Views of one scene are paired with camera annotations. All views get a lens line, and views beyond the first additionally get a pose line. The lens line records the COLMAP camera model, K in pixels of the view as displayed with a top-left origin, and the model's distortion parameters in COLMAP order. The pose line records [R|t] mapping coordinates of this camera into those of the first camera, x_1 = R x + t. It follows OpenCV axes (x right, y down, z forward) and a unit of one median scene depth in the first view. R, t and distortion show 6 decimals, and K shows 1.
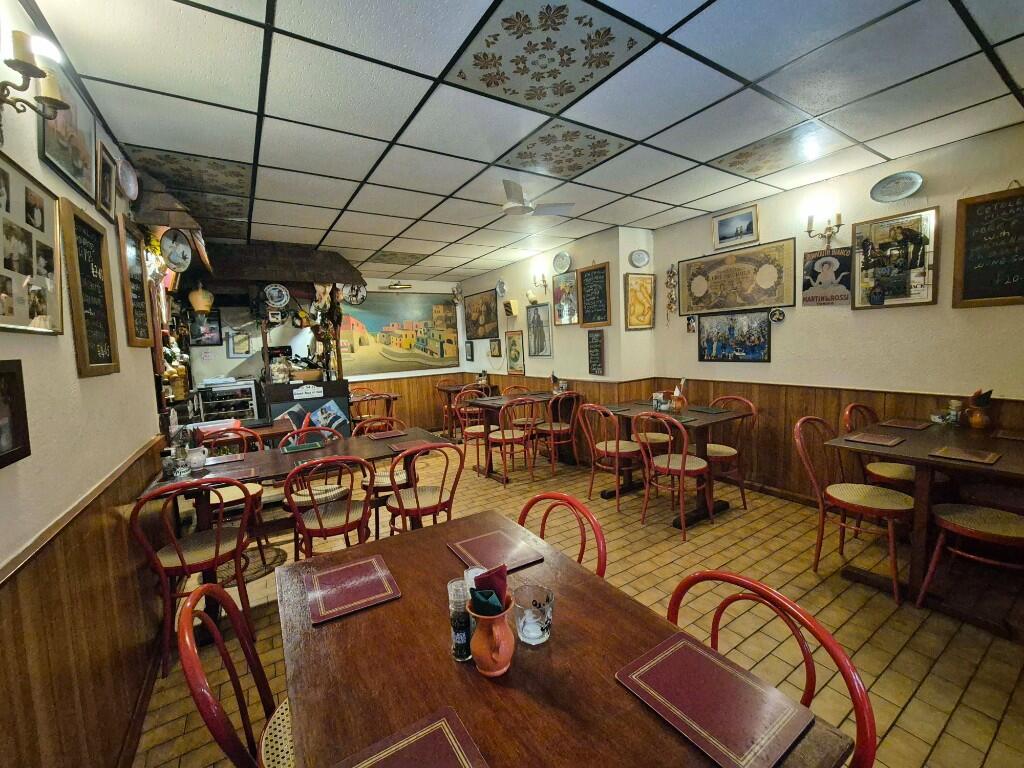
lens RADIAL K [[420.4, 0, 510.3], [0, 420.4, 376.7], [0, 0, 1]] dist [0.001114, 0.000071]
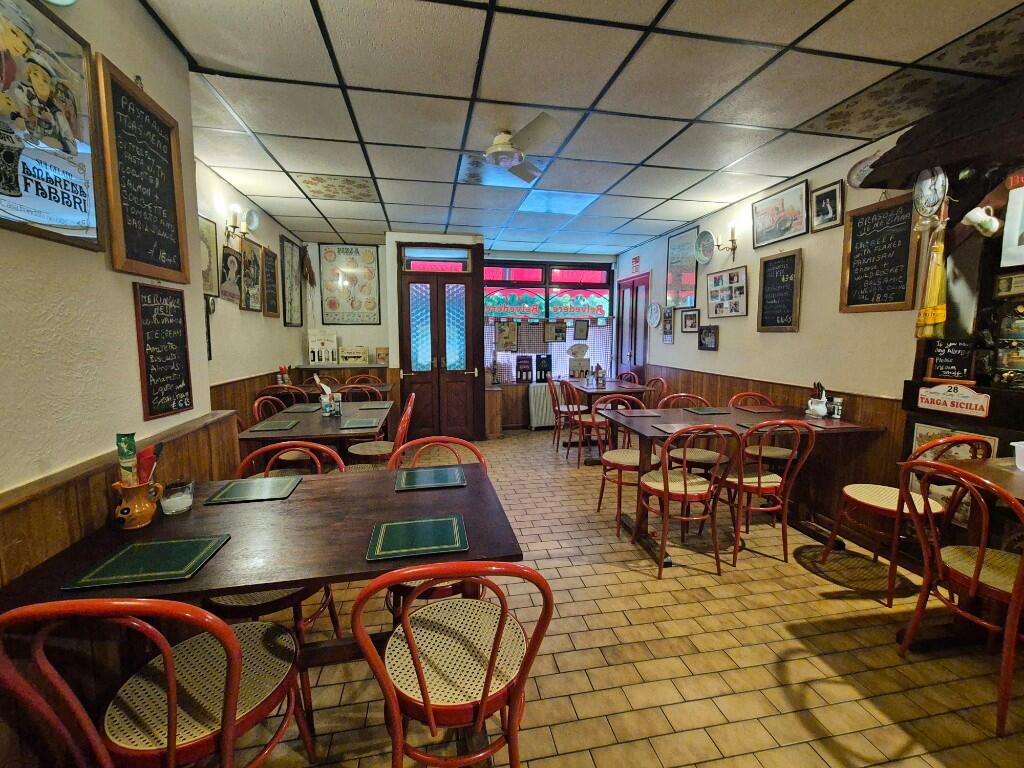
lens RADIAL K [[420.4, 0, 509.2], [0, 420.4, 377.8], [0, 0, 1]] dist [0.001114, 0.000071]
pose [[-0.927690, 0.005470, 0.373310, -0.138568], [0.070074, 0.984674, 0.159708, -0.052067], [-0.366715, 0.174319, -0.913856, 0.870633]]
